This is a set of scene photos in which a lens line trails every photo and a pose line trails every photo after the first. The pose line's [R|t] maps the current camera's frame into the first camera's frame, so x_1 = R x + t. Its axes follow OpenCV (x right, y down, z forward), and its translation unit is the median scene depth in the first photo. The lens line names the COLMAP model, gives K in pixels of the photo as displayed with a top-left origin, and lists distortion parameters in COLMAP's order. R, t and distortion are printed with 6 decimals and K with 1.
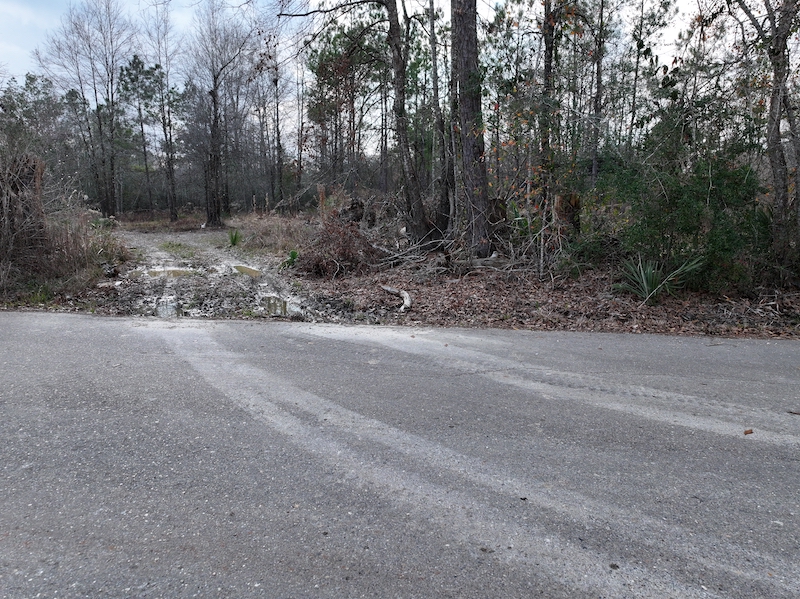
lens RADIAL K [[560.6, 0, 400.0], [0, 560.6, 299.5], [0, 0, 1]] dist [-0.005435, 0.024811]
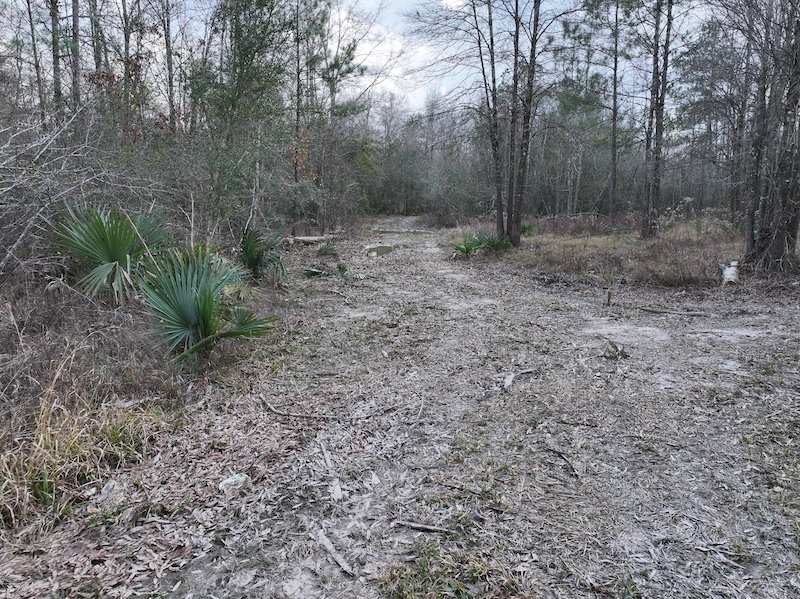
lens RADIAL K [[560.6, 0, 400.0], [0, 560.6, 299.5], [0, 0, 1]] dist [-0.005435, 0.024811]
pose [[0.688867, 0.123550, -0.714281, -0.191071], [-0.123077, 0.990996, 0.052715, -0.083044], [0.714363, 0.051598, 0.697870, 0.492677]]
